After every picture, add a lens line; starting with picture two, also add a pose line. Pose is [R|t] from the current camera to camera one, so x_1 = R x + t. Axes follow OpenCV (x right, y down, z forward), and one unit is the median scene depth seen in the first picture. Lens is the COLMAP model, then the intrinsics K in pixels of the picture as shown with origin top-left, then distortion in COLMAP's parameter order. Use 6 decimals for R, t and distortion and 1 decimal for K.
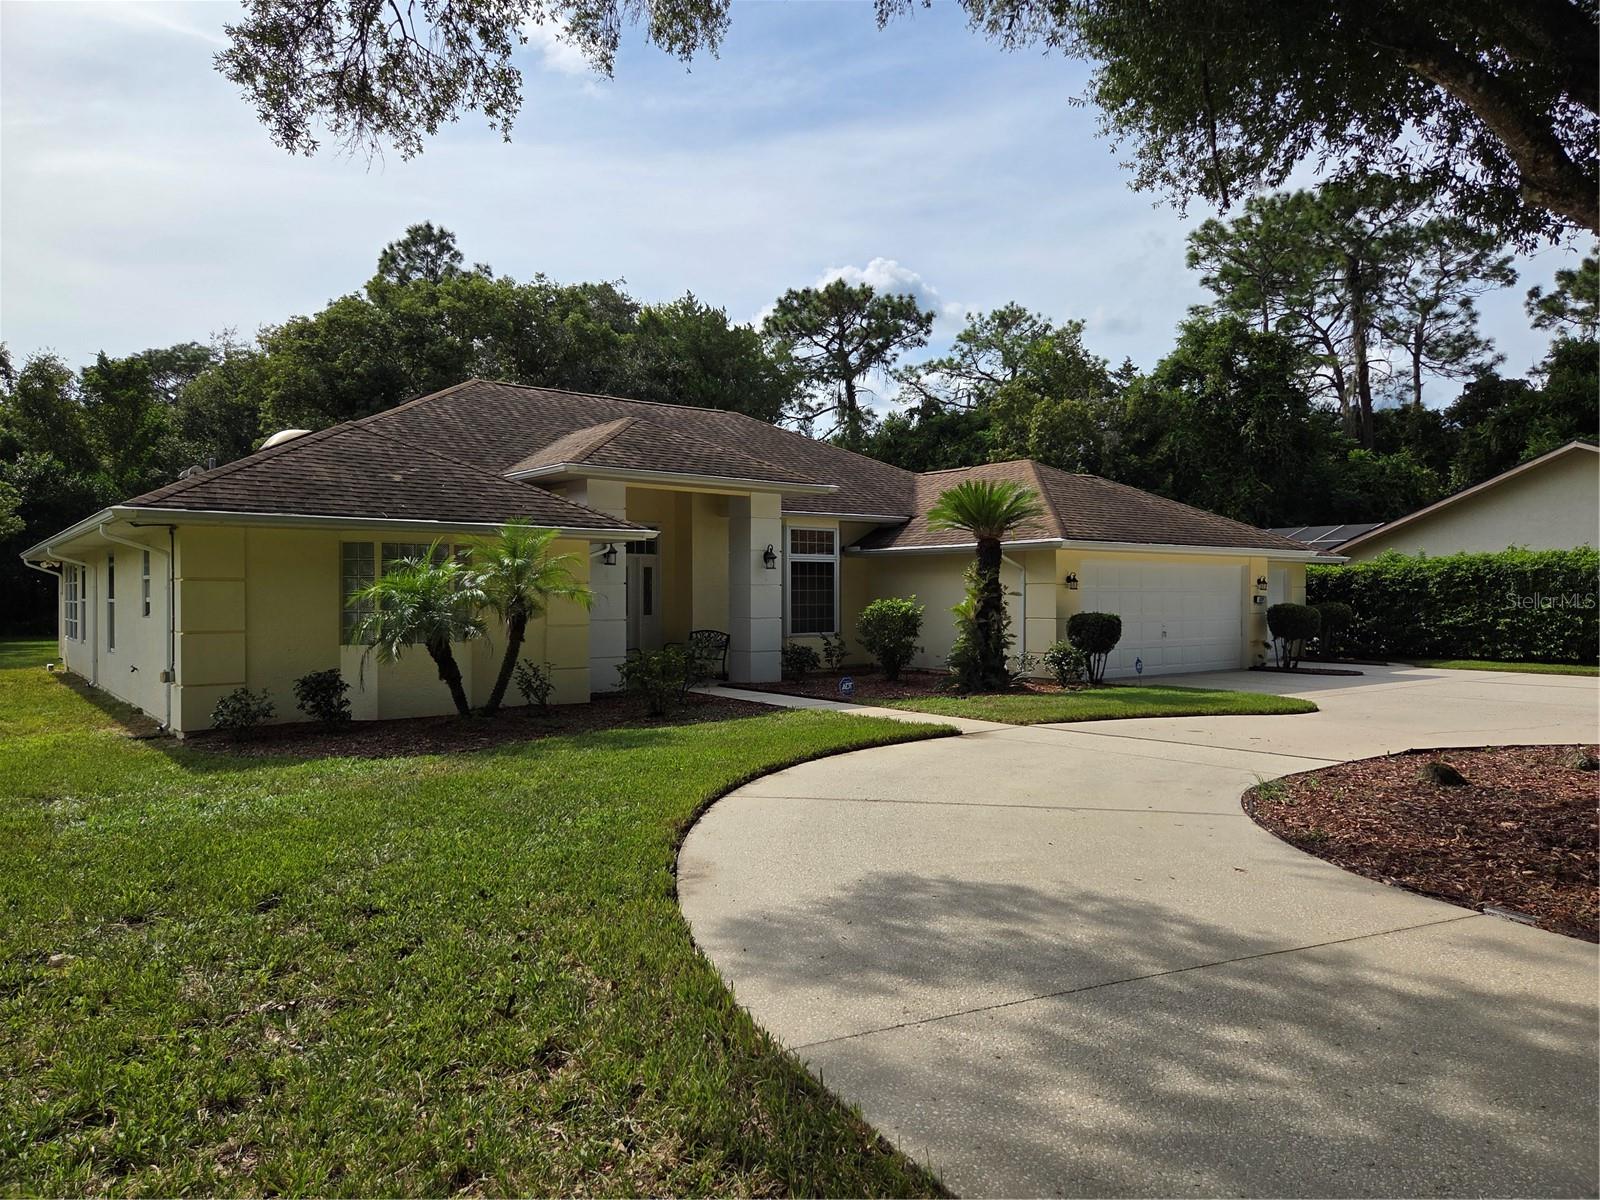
lens RADIAL K [[1065.5, 0, 790.7], [0, 1065.5, 602.1], [0, 0, 1]] dist [0.072878, -0.051781]
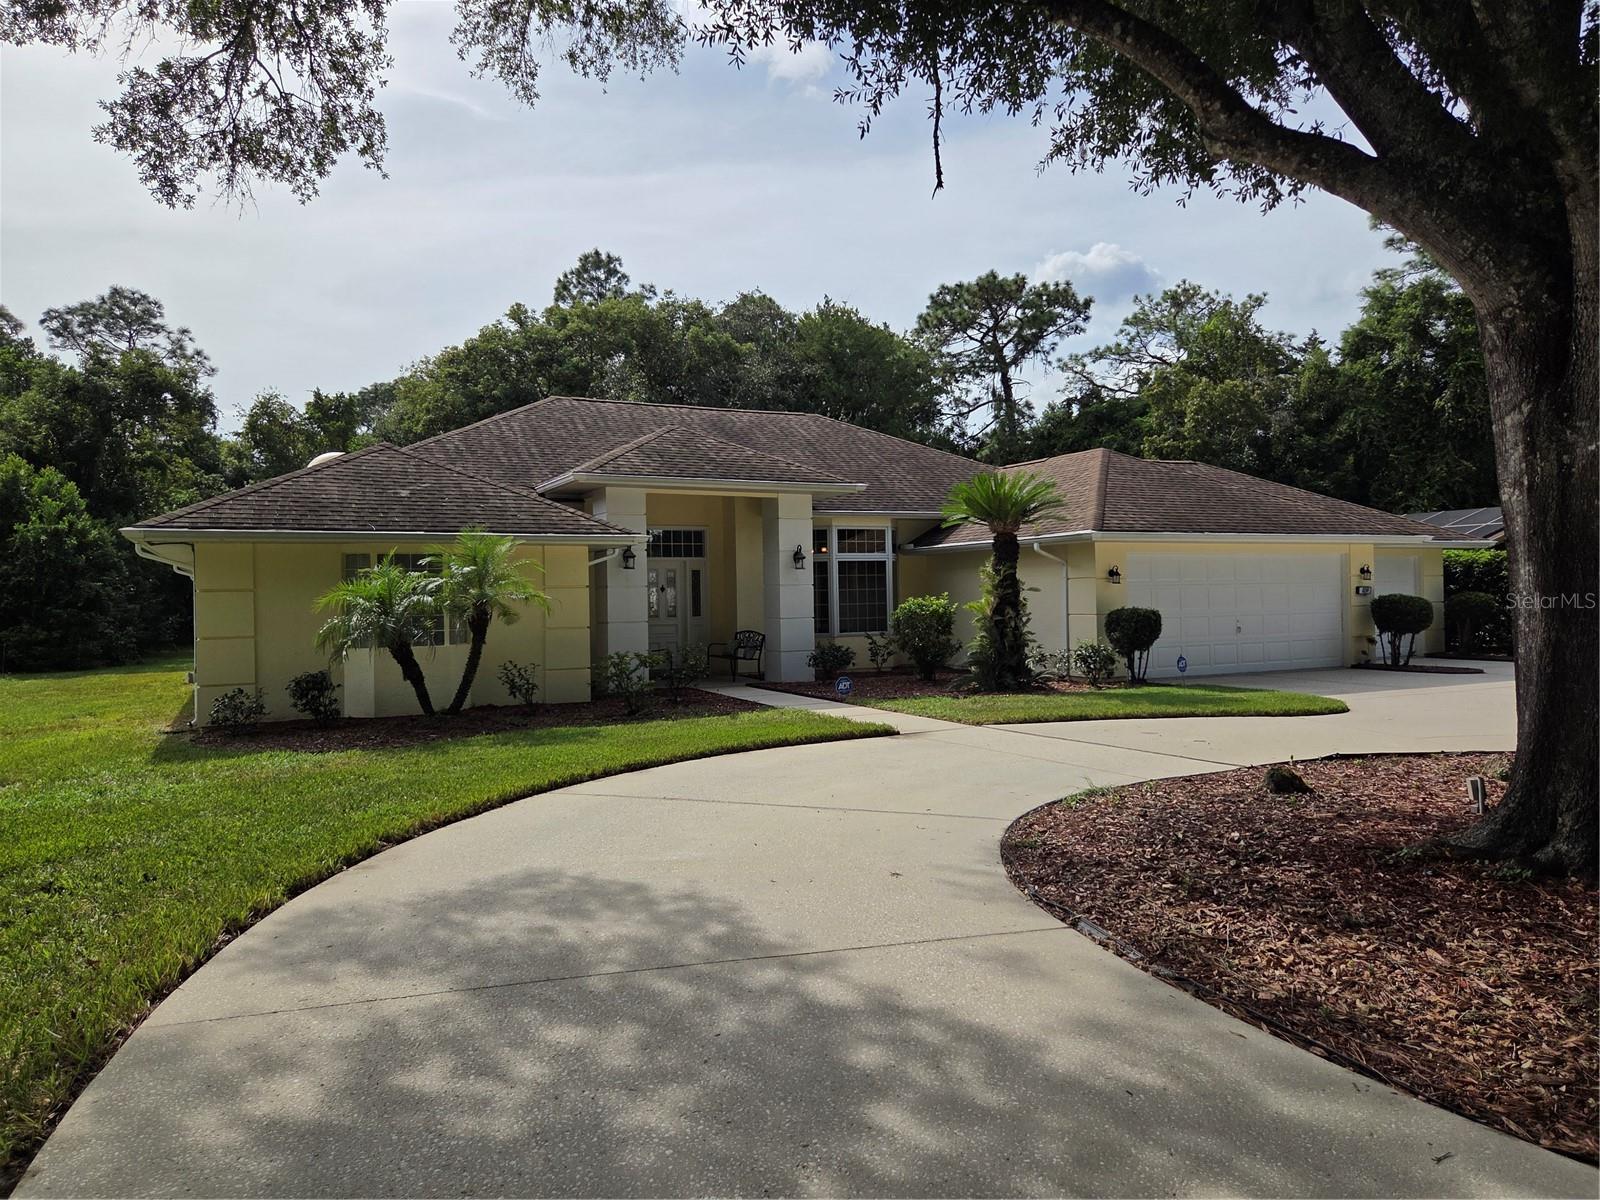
lens RADIAL K [[1062.3, 0, 788.1], [0, 1062.3, 597.3], [0, 0, 1]] dist [0.066479, -0.049576]
pose [[0.980982, -0.017125, -0.193344, 0.127582], [0.016218, 0.999849, -0.006270, 0.001198], [0.193422, 0.003016, 0.981111, 0.011233]]
